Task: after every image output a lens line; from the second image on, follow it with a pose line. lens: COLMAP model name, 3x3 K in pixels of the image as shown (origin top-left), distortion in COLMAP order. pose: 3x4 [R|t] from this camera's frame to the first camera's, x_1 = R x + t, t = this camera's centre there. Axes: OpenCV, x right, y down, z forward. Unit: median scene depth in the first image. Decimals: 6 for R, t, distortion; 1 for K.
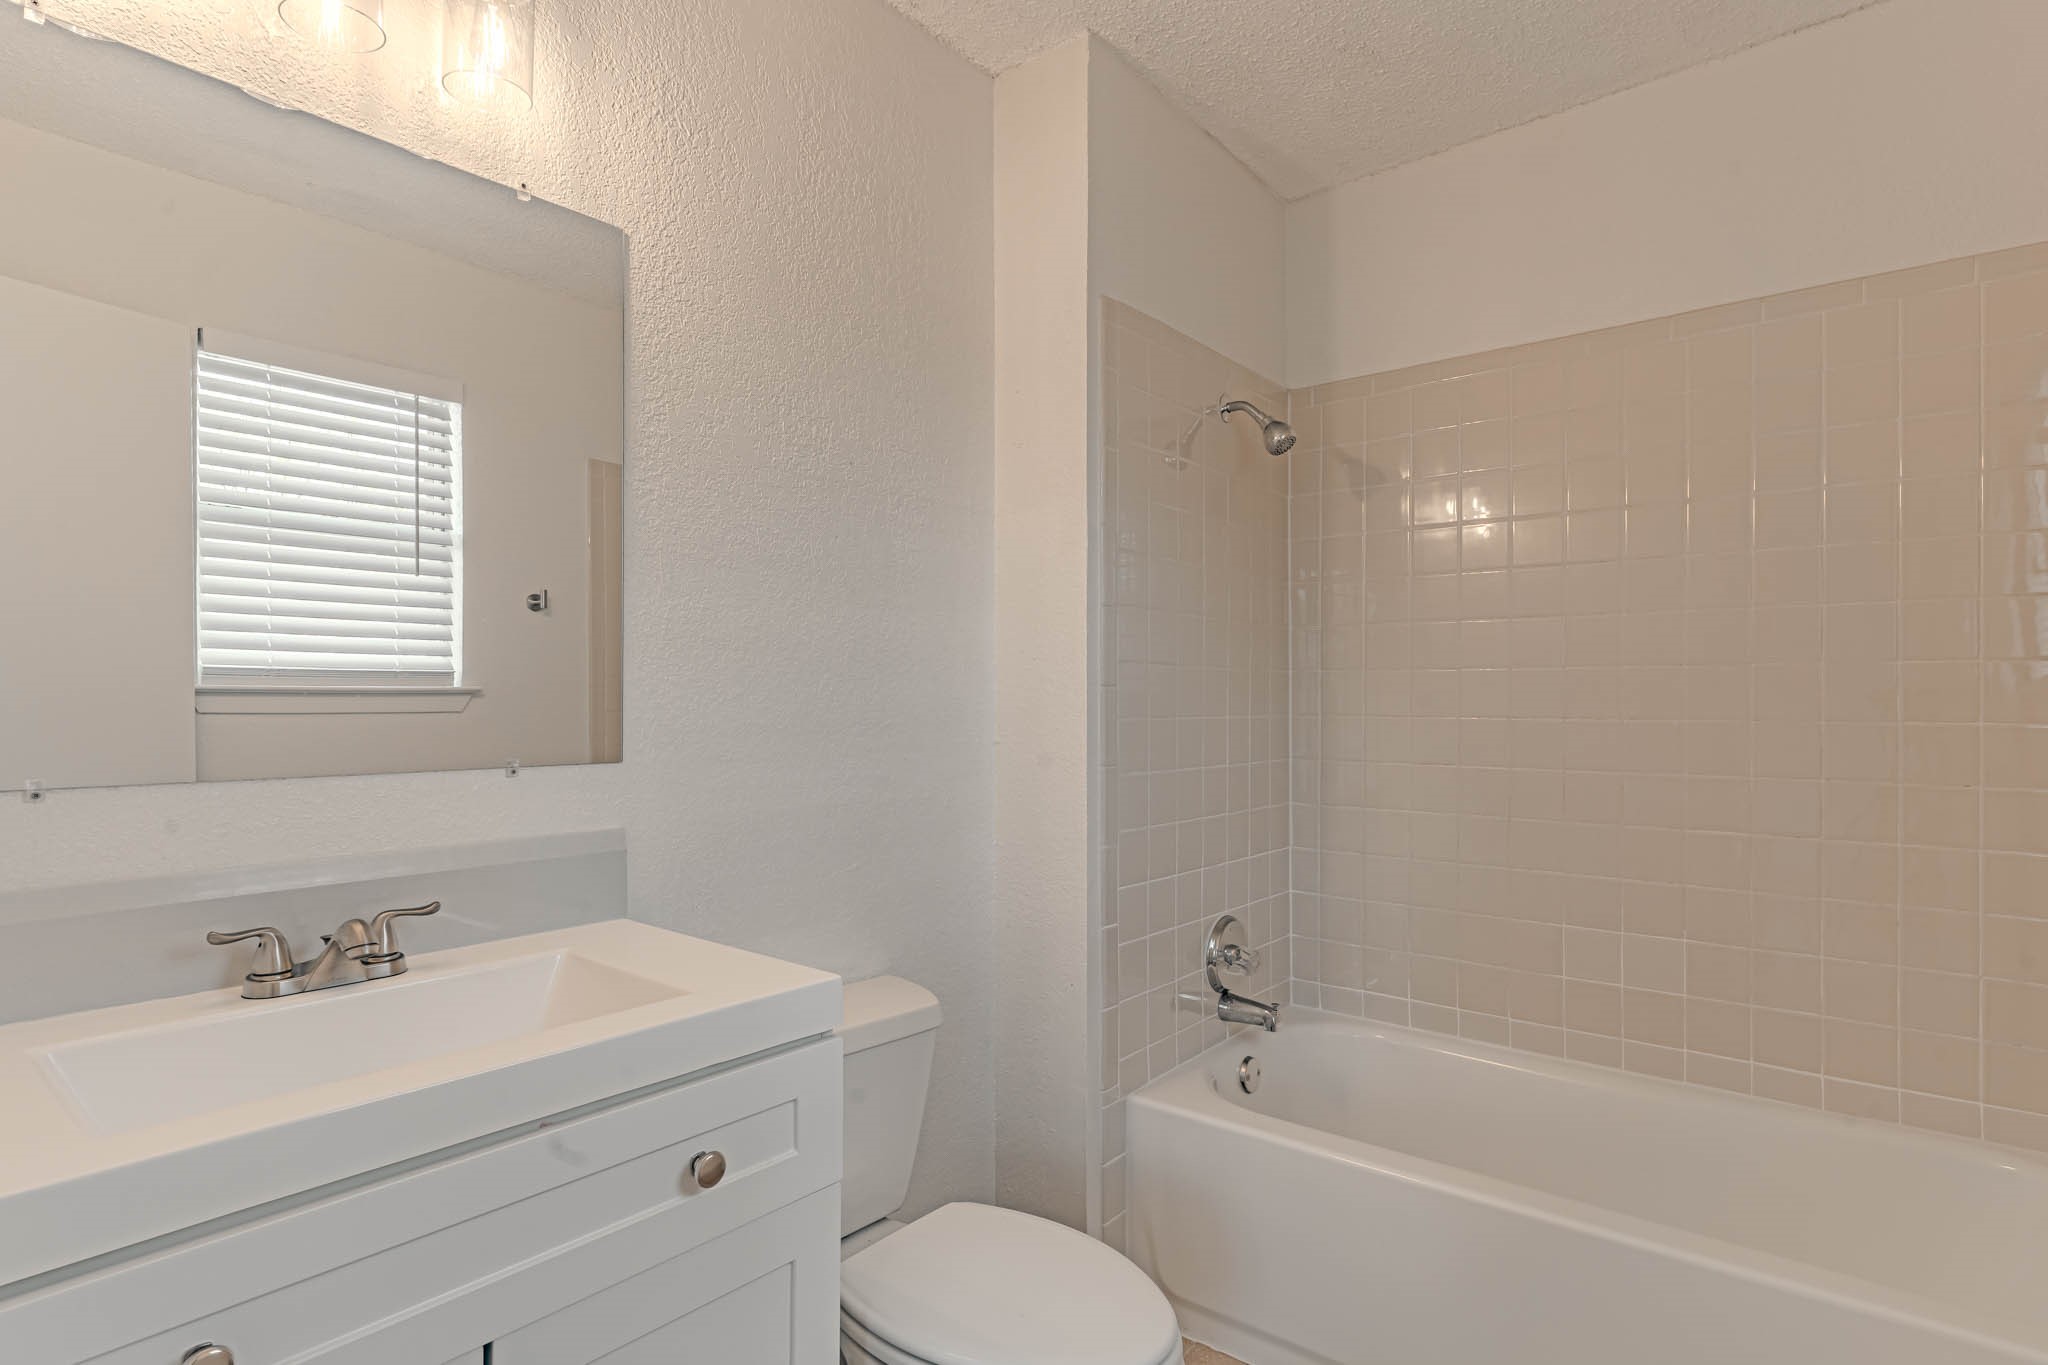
lens RADIAL K [[1061.3, 0, 1010.5], [0, 1061.3, 687.9], [0, 0, 1]] dist [0.000514, 0.000189]
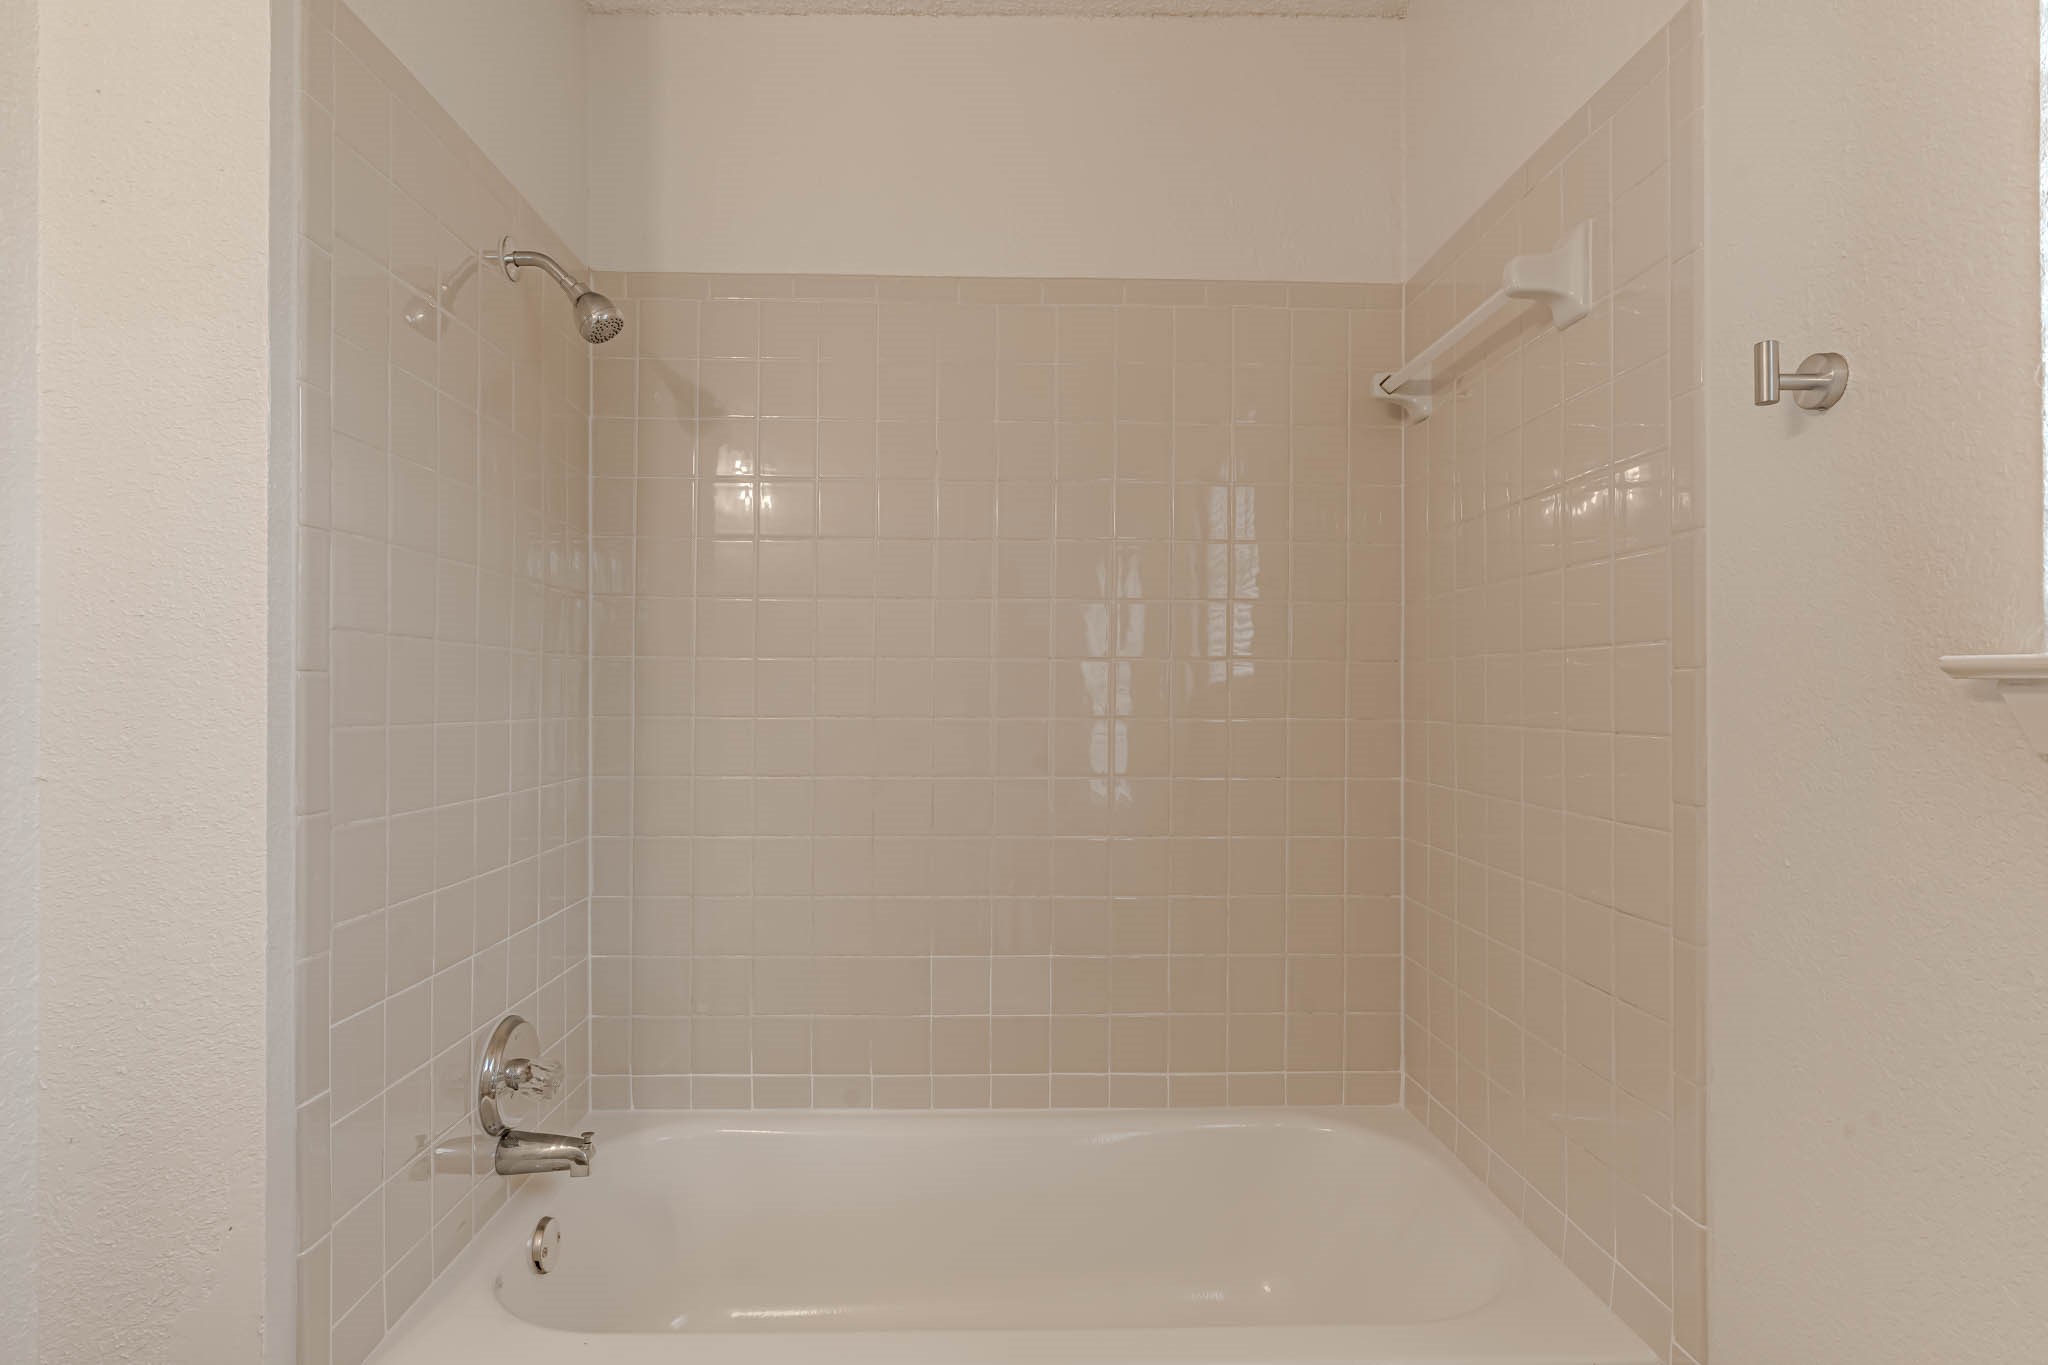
lens RADIAL K [[1061.3, 0, 1010.5], [0, 1061.3, 687.9], [0, 0, 1]] dist [0.000514, 0.000189]
pose [[0.755364, 0.002418, 0.655301, 0.002888], [-0.006046, 0.999976, 0.003279, 0.002604], [-0.655278, -0.006439, 0.755360, 0.292172]]
